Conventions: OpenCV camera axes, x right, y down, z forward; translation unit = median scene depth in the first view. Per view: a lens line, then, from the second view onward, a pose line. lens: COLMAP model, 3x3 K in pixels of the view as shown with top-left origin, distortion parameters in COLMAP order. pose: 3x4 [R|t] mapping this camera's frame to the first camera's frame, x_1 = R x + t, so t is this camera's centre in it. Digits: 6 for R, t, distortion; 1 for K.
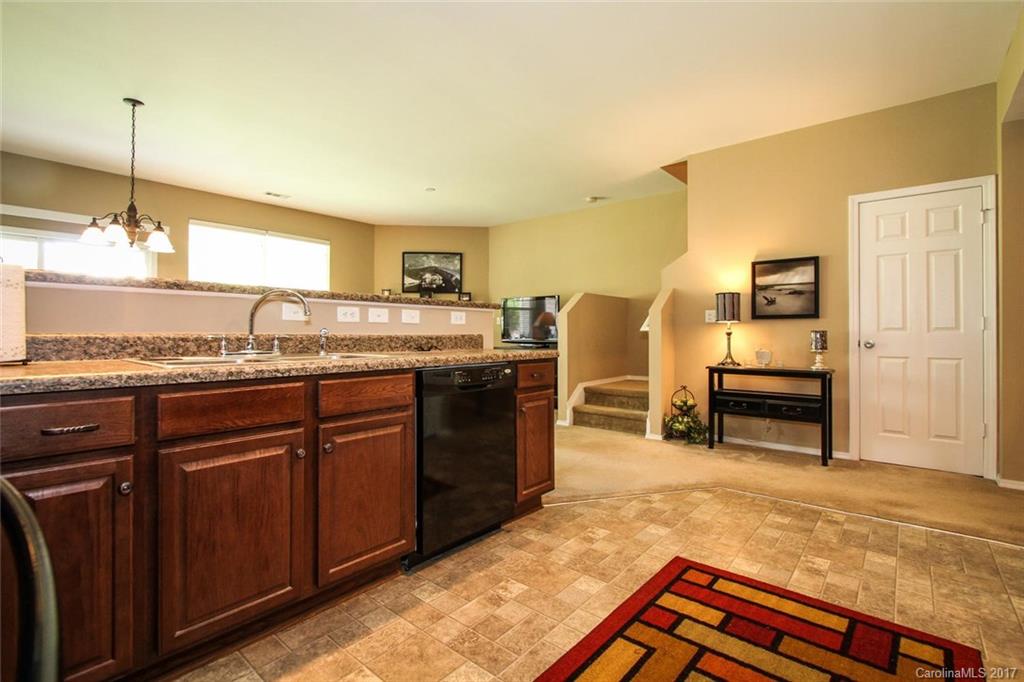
lens RADIAL K [[484.9, 0, 516.0], [0, 484.9, 330.9], [0, 0, 1]] dist [-0.013489, 0.000972]
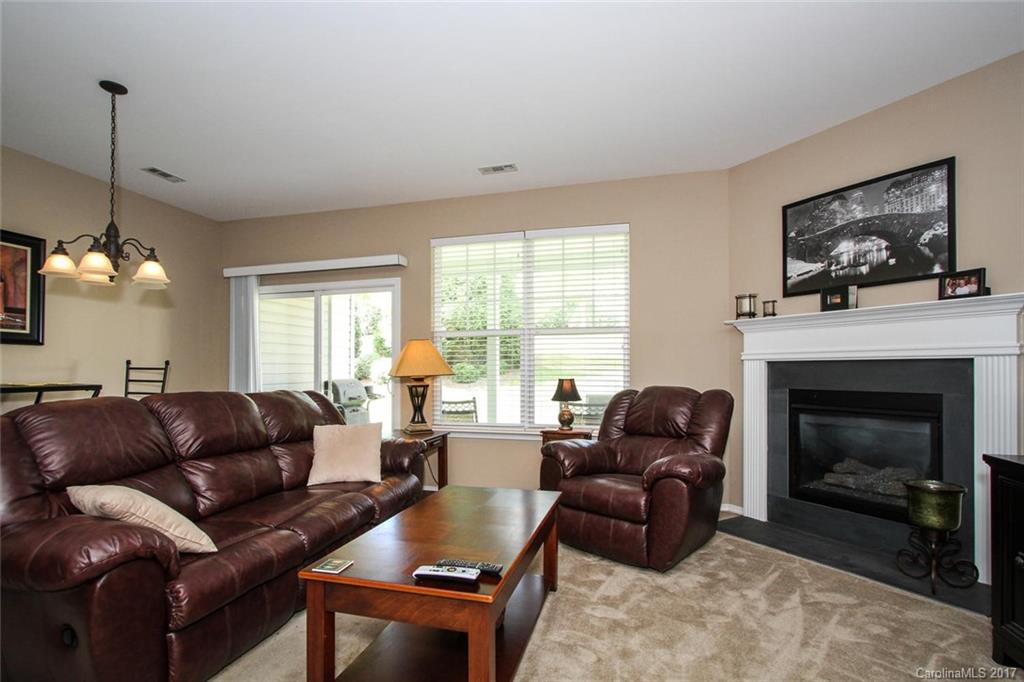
lens RADIAL K [[484.9, 0, 510.1], [0, 484.9, 369.4], [0, 0, 1]] dist [-0.013489, 0.000972]
pose [[0.422965, -0.005271, -0.906131, 0.104371], [0.007833, 0.999967, -0.002161, -0.024943], [0.906112, -0.006183, 0.422993, 1.027266]]
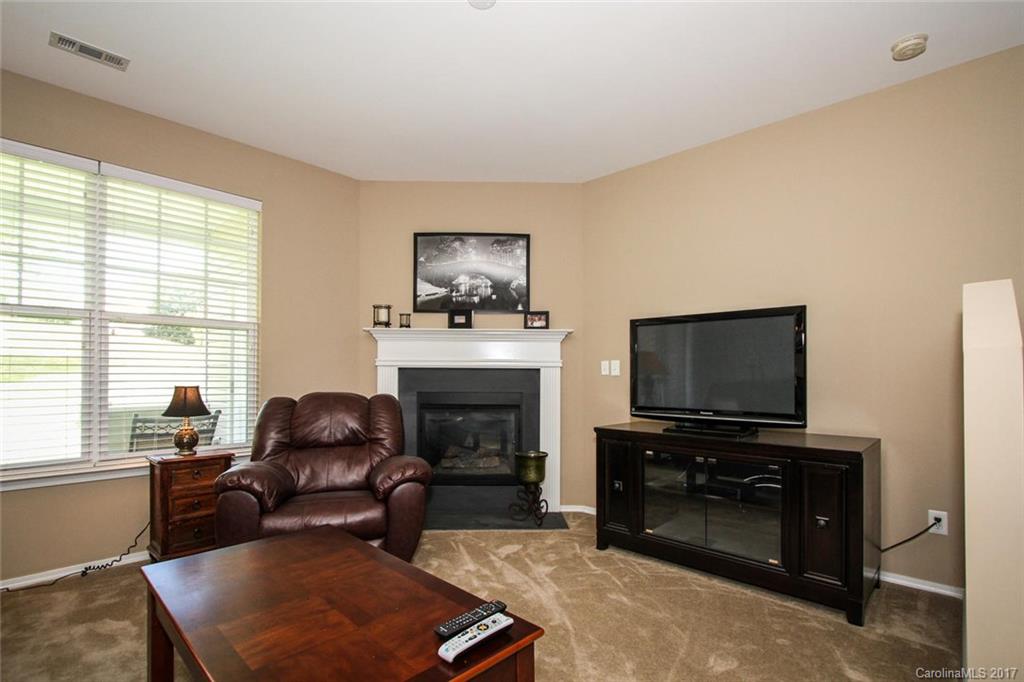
lens RADIAL K [[484.9, 0, 521.6], [0, 484.9, 369.2], [0, 0, 1]] dist [-0.013489, 0.000972]
pose [[0.998859, 0.001408, -0.047746, -0.169844], [-0.001654, 0.999986, -0.005112, -0.029096], [0.047738, 0.005185, 0.998846, 0.871348]]
